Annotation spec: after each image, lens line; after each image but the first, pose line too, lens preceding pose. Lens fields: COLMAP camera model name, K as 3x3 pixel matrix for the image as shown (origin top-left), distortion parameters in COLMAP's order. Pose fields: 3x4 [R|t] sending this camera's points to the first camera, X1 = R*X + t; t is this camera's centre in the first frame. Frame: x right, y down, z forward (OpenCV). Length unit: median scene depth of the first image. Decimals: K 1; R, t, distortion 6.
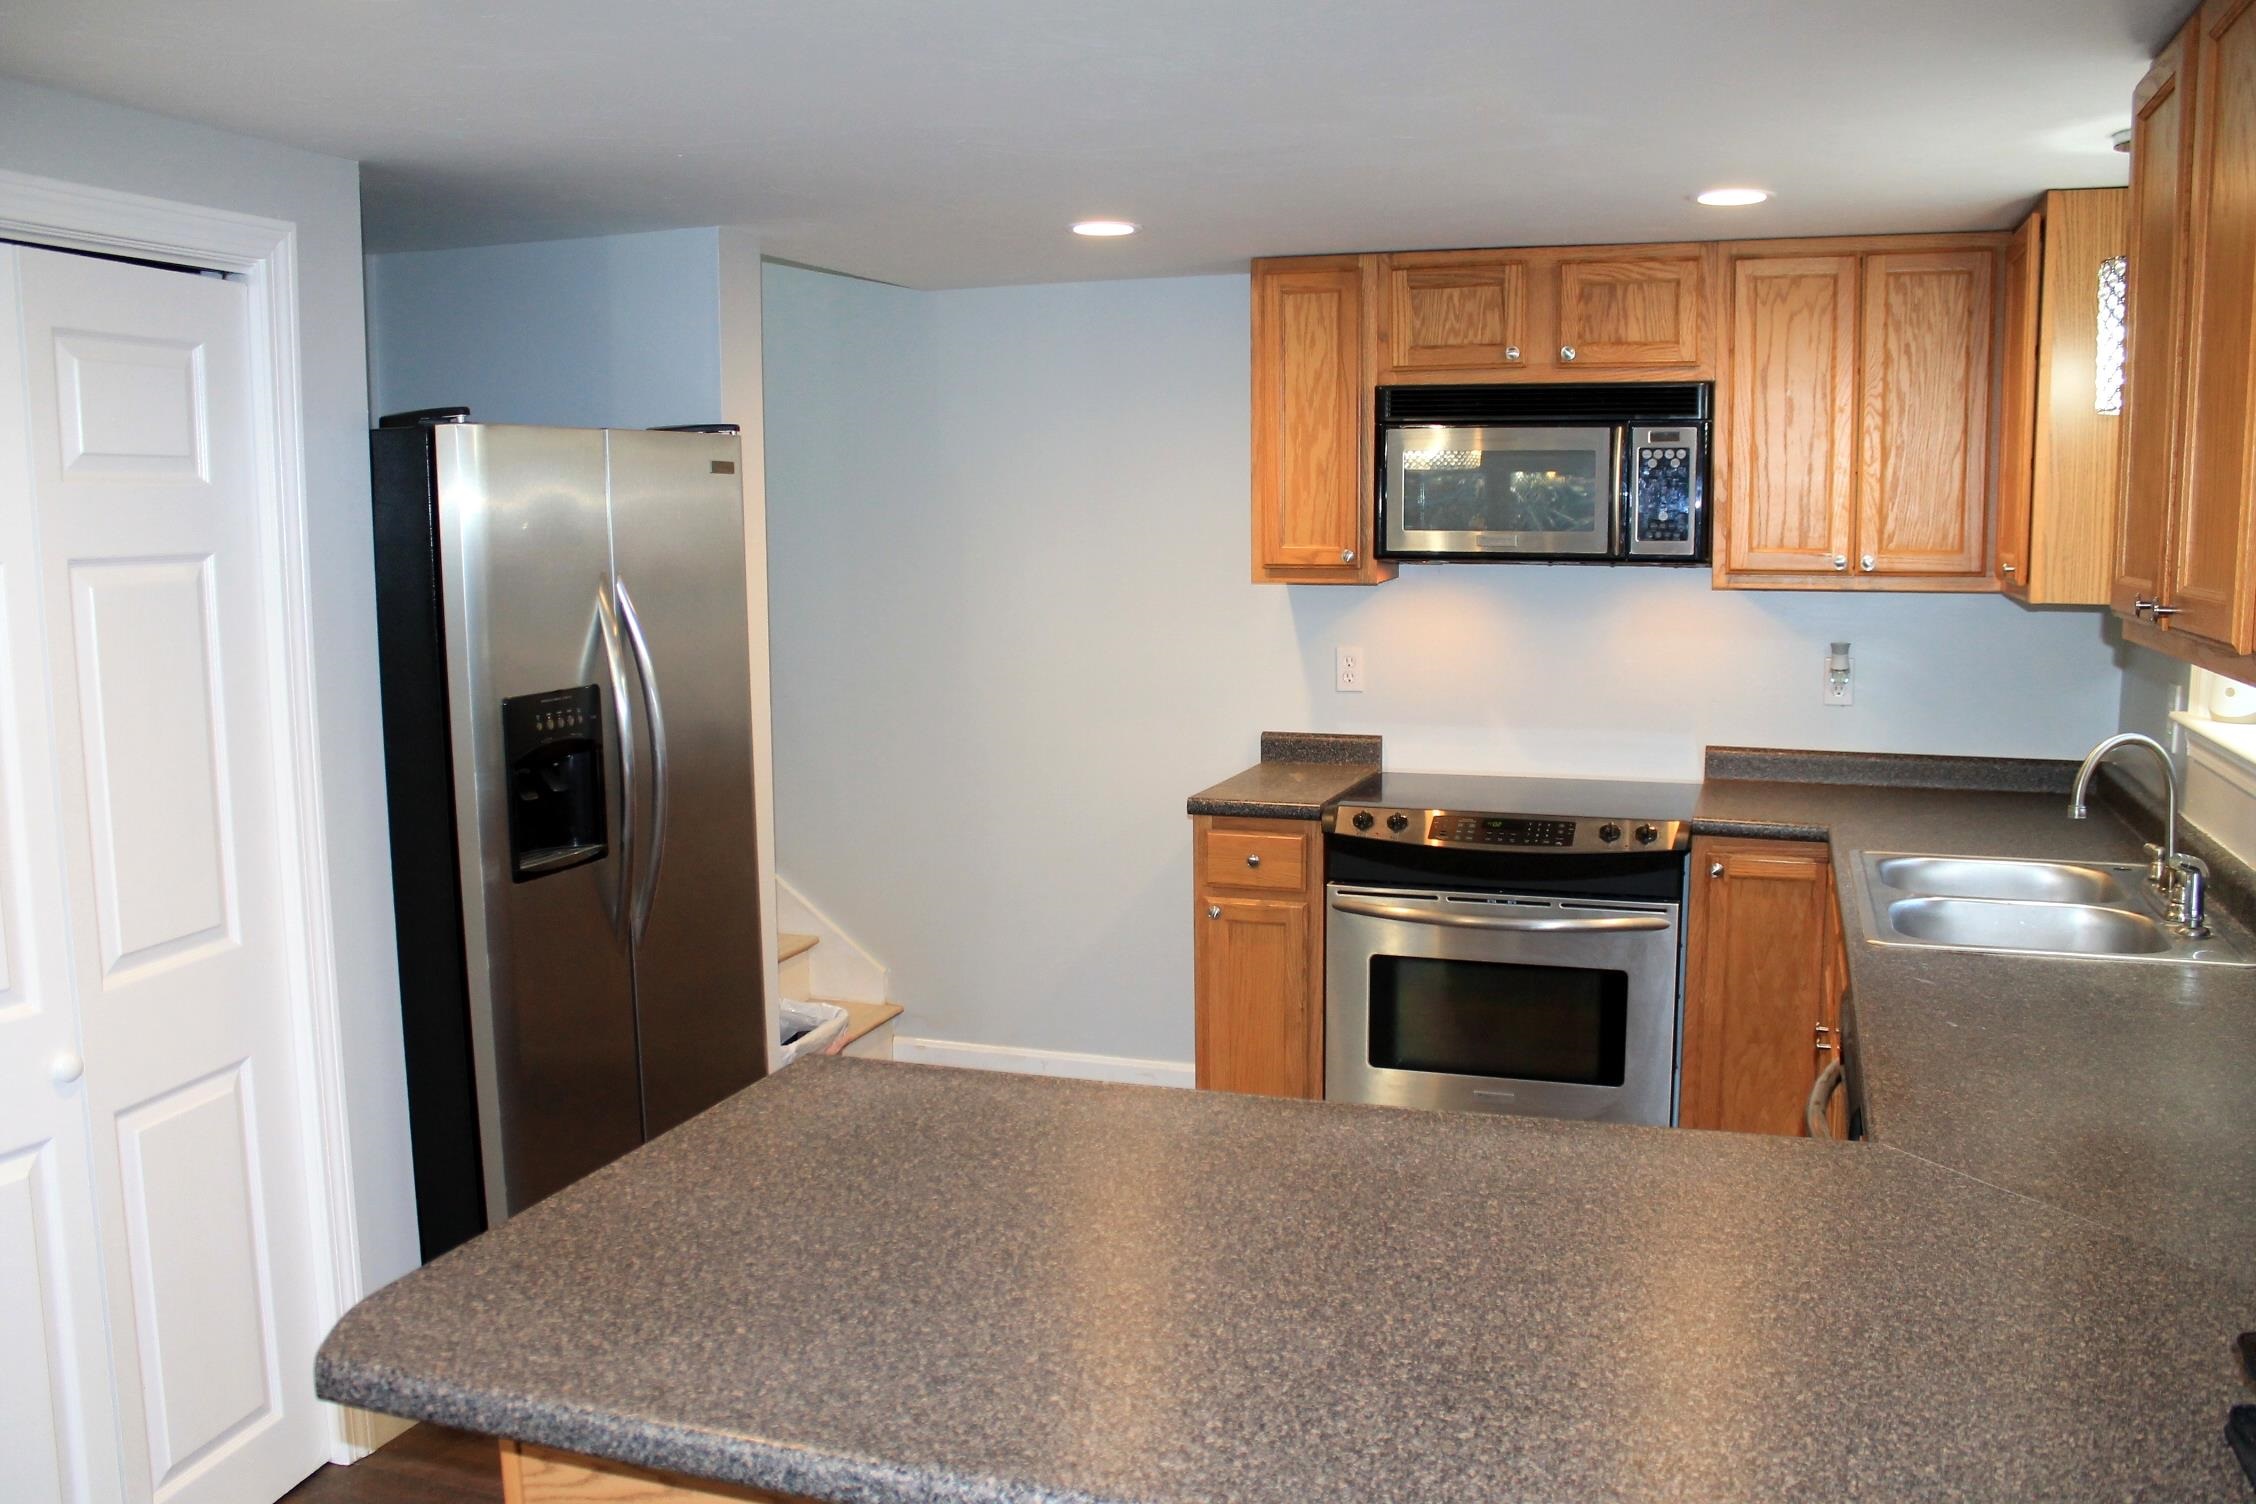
lens RADIAL K [[1913.9, 0, 1175.6], [0, 1913.9, 759.1], [0, 0, 1]] dist [-0.161663, 0.145692]
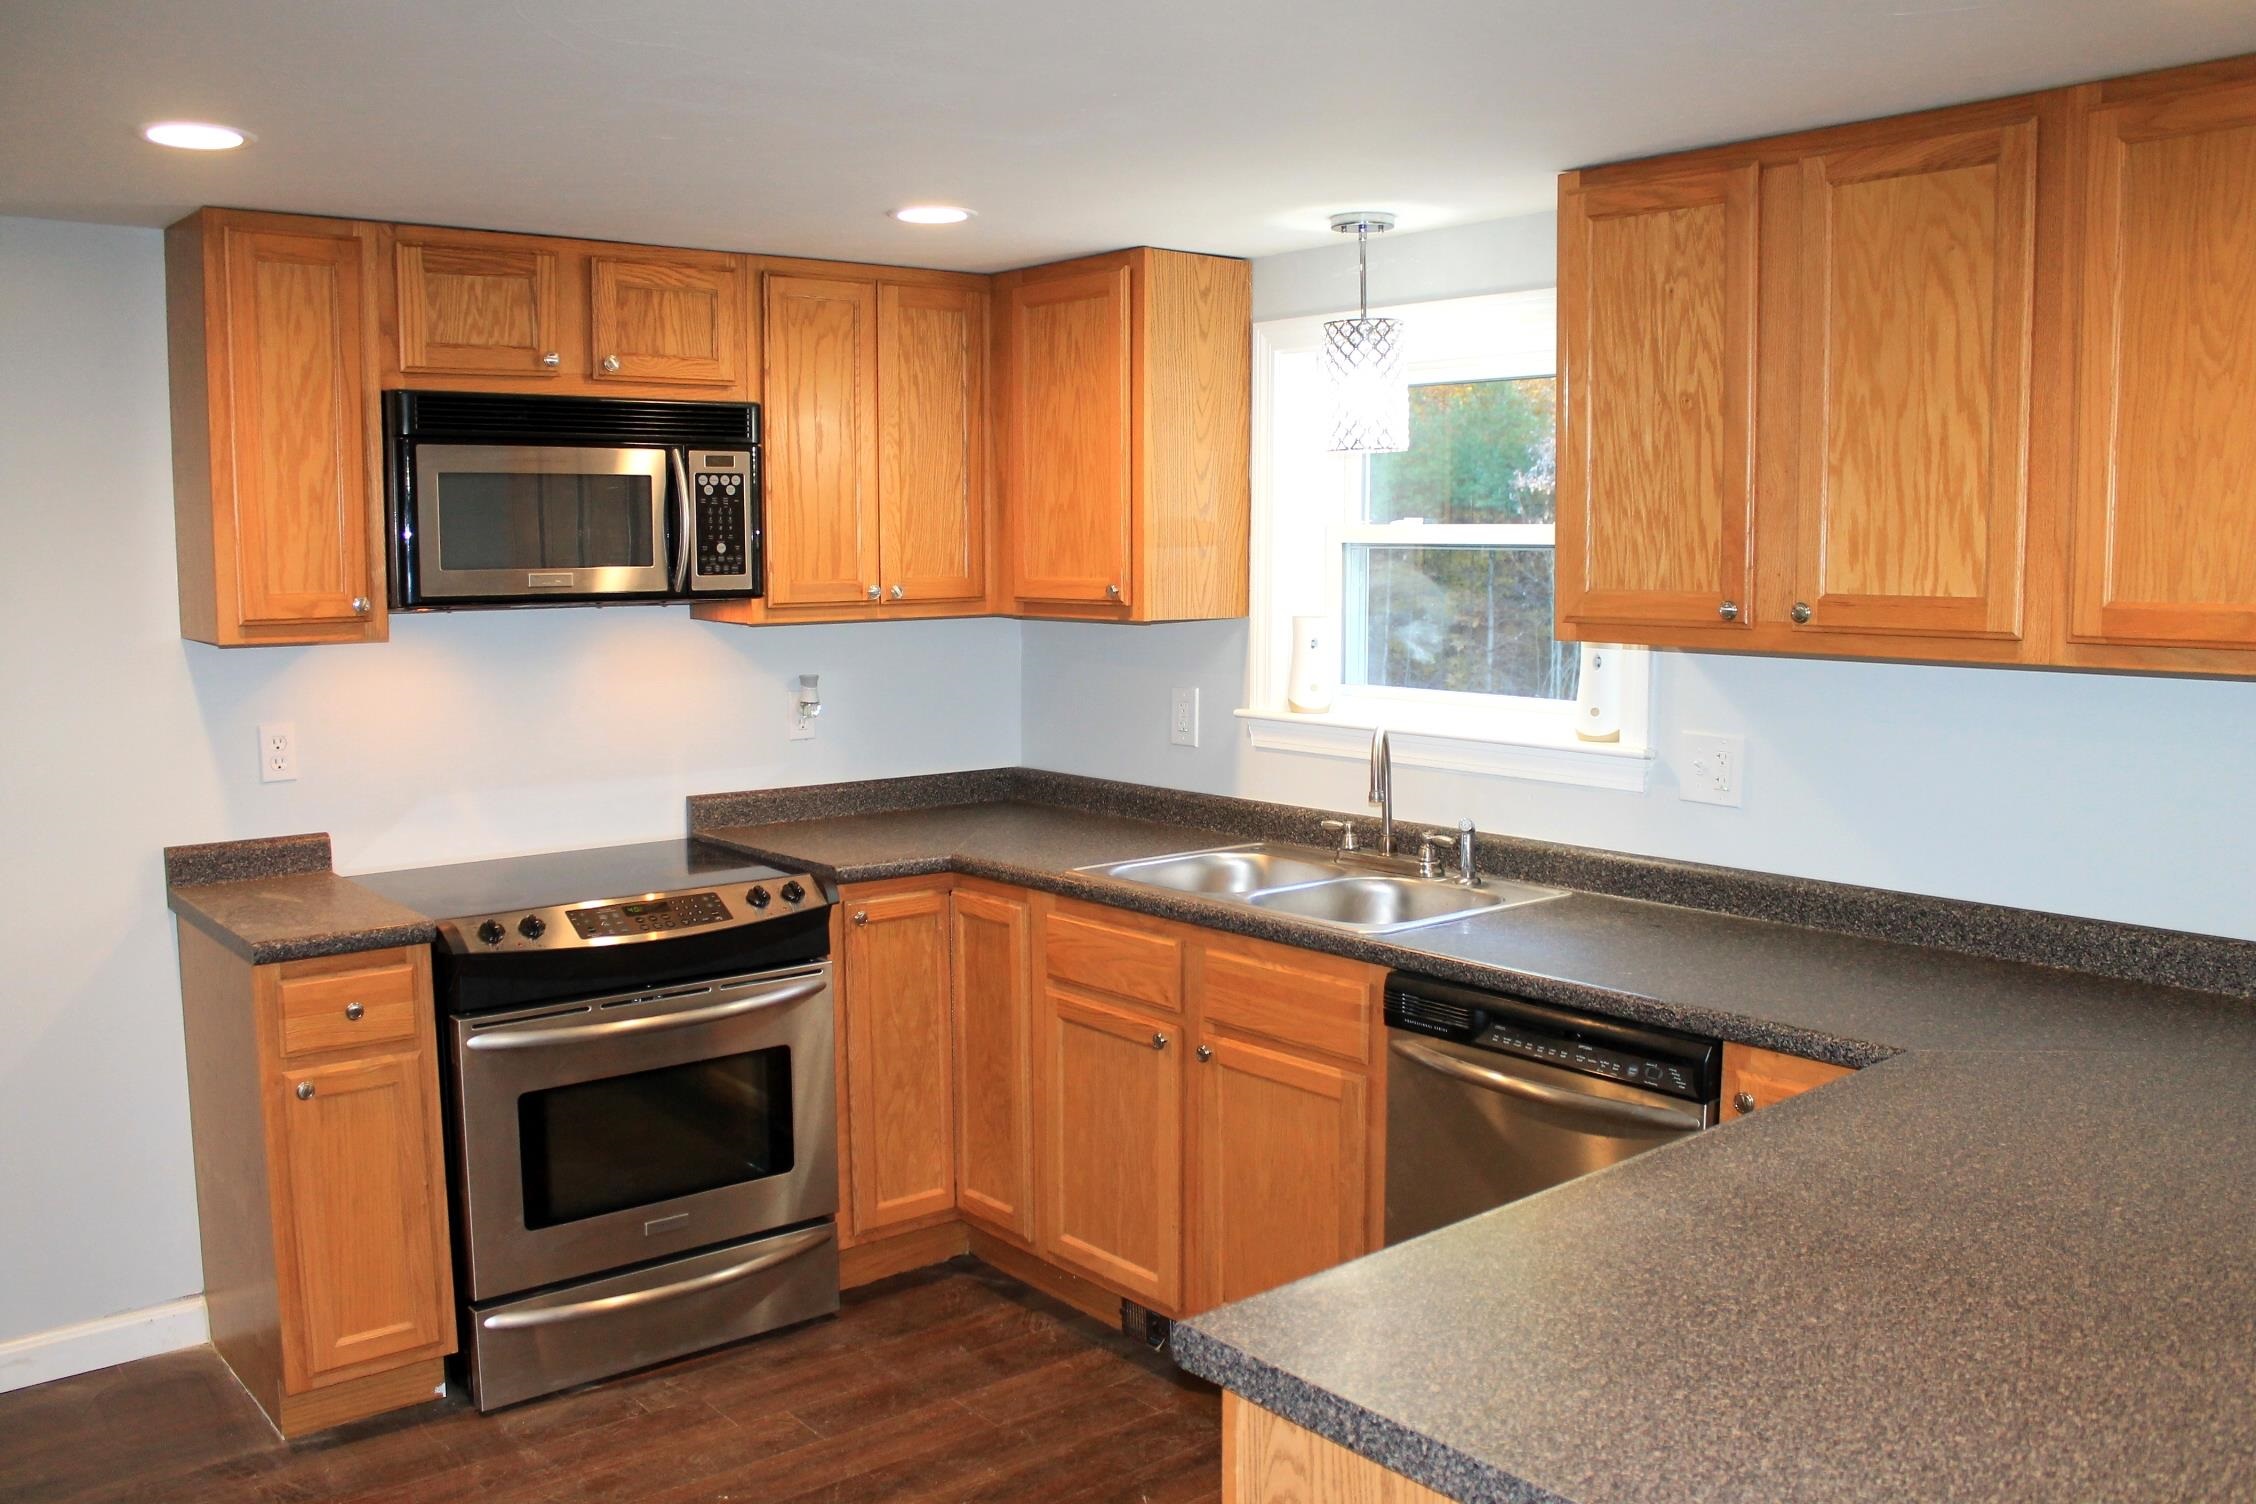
lens RADIAL K [[1913.9, 0, 1133.7], [0, 1913.9, 760.4], [0, 0, 1]] dist [-0.161663, 0.145692]
pose [[0.526773, -0.094508, 0.844736, -0.419461], [0.109627, 0.993054, 0.042738, -0.043536], [-0.842907, 0.070093, 0.533474, 0.347066]]
